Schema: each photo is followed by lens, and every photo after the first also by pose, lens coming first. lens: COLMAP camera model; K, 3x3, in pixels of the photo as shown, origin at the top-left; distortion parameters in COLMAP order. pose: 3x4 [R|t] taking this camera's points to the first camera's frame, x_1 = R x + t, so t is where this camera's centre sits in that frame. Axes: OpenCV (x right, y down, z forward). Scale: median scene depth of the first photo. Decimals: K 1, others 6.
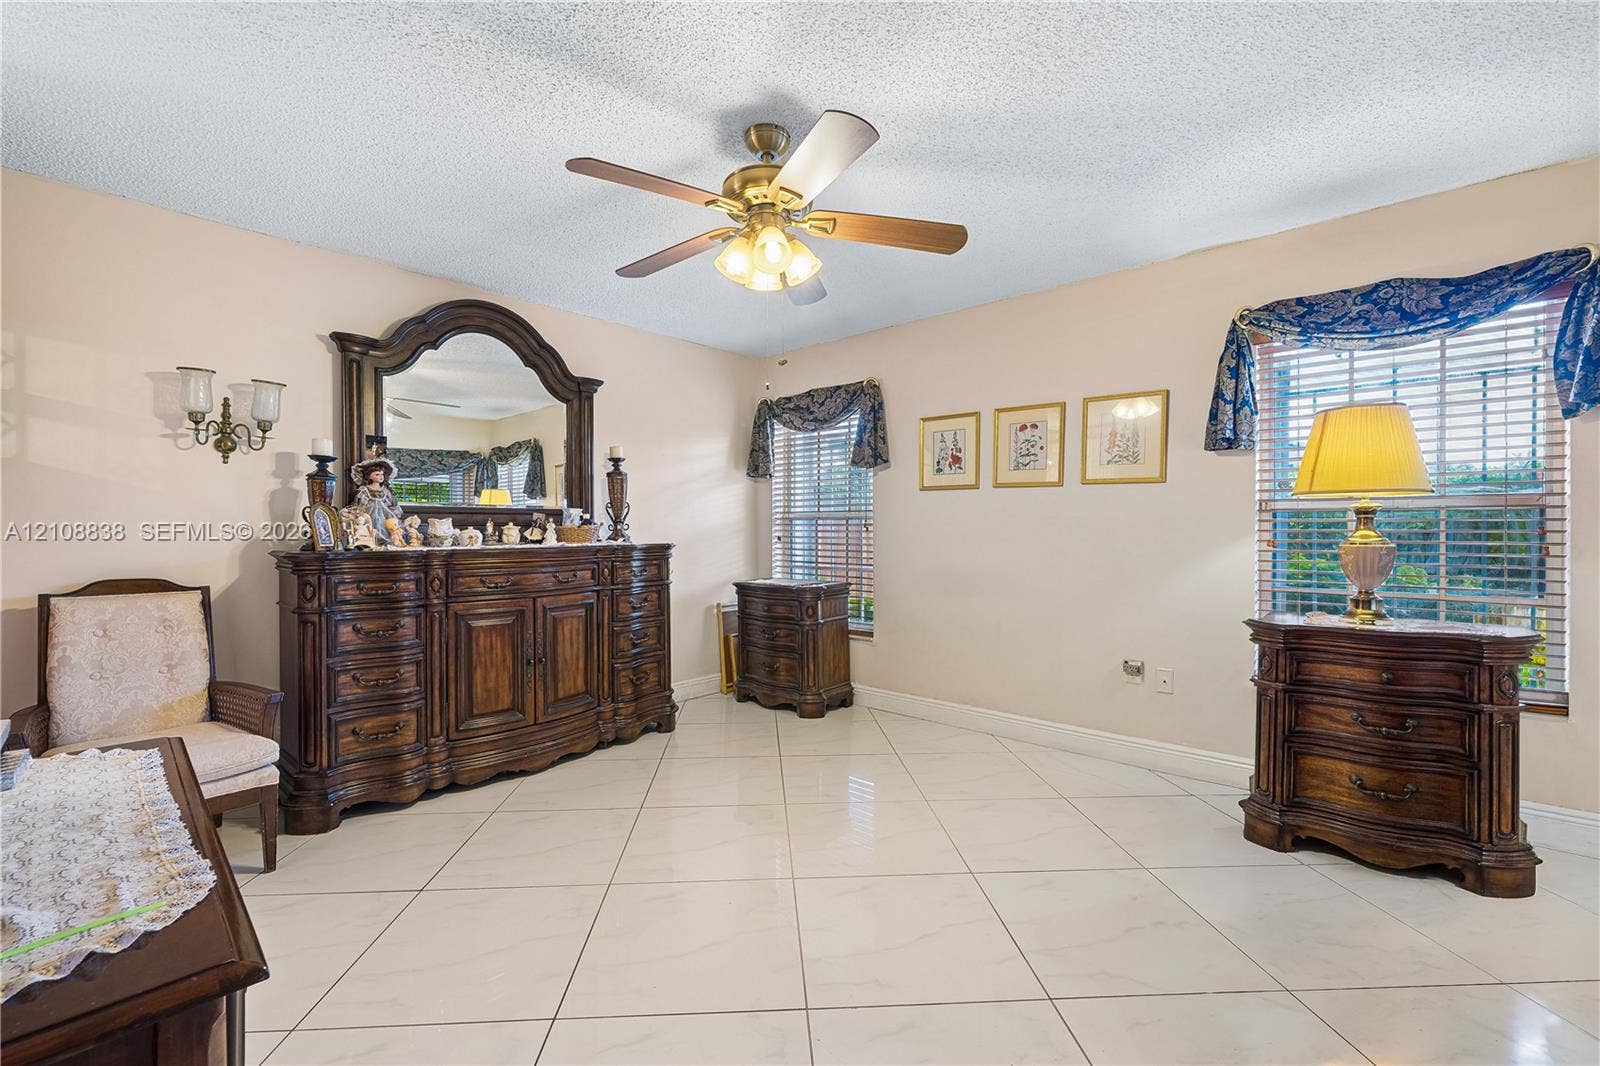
lens RADIAL K [[761.2, 0, 797.9], [0, 761.2, 531.3], [0, 0, 1]] dist [0.000173, -0.028783]
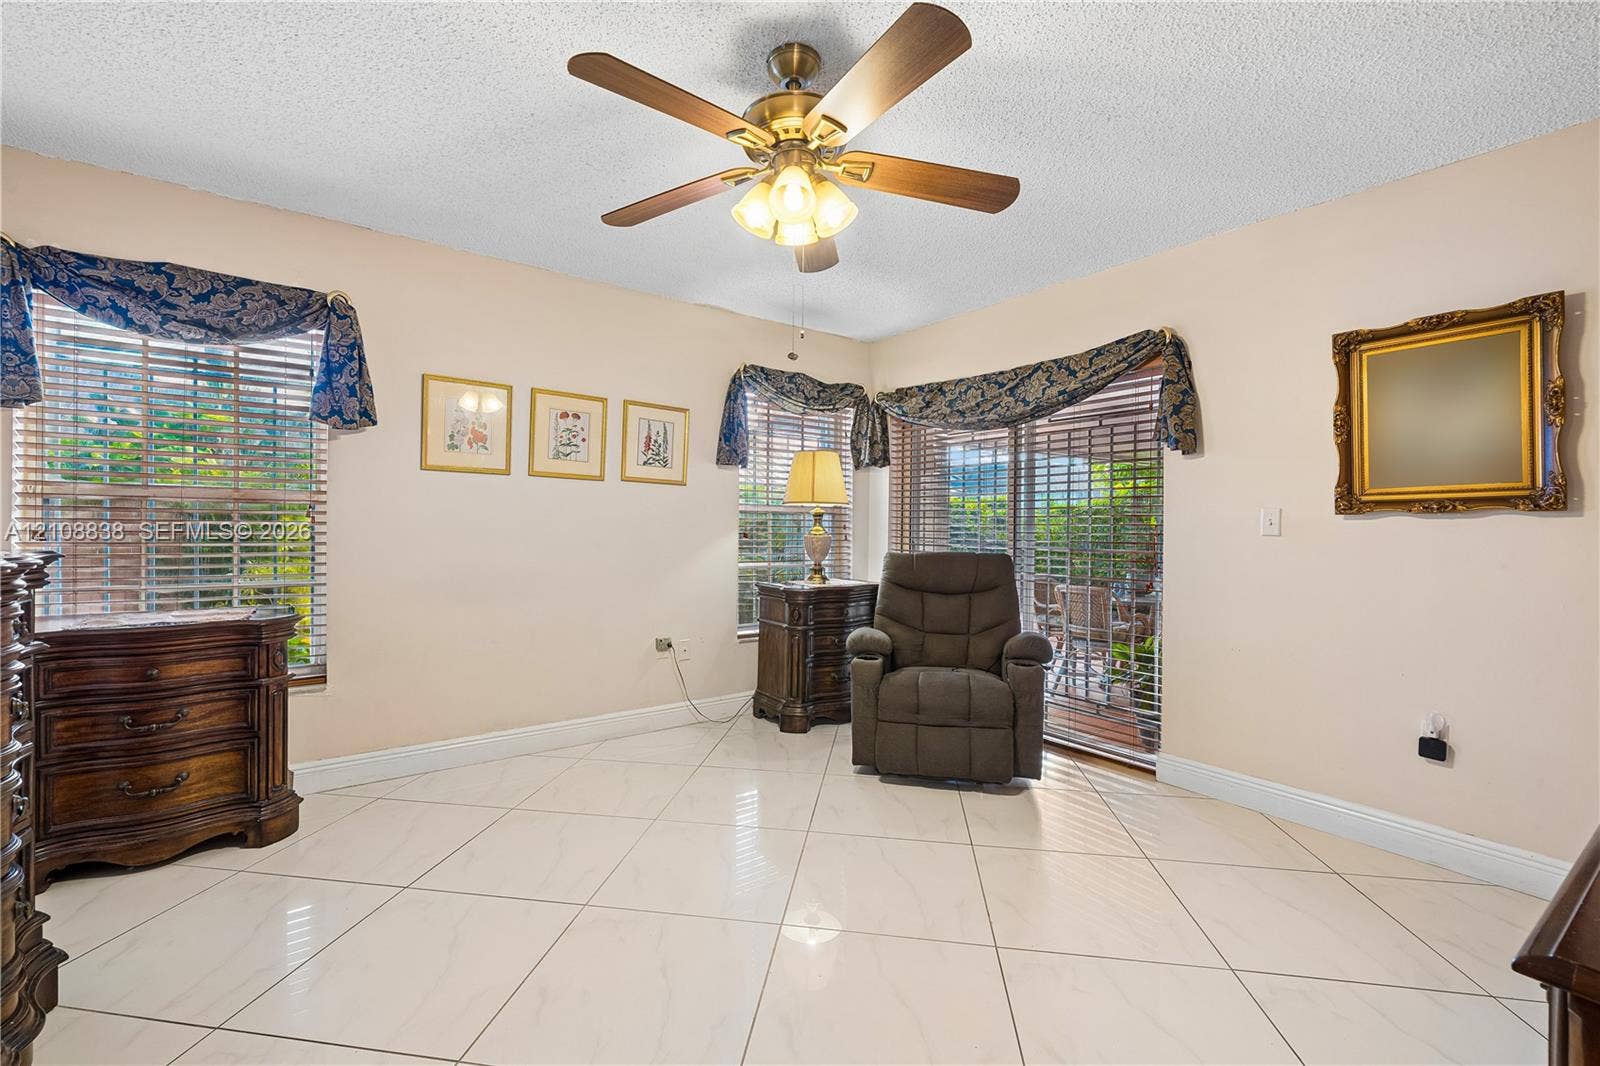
lens RADIAL K [[693.7, 0, 791.3], [0, 693.7, 525.2], [0, 0, 1]] dist [-0.000356, -0.000041]
pose [[0.127145, 0.008538, 0.991847, -0.447504], [-0.003088, 0.999962, -0.008212, 0.005806], [-0.991879, -0.002018, 0.127166, 0.522658]]
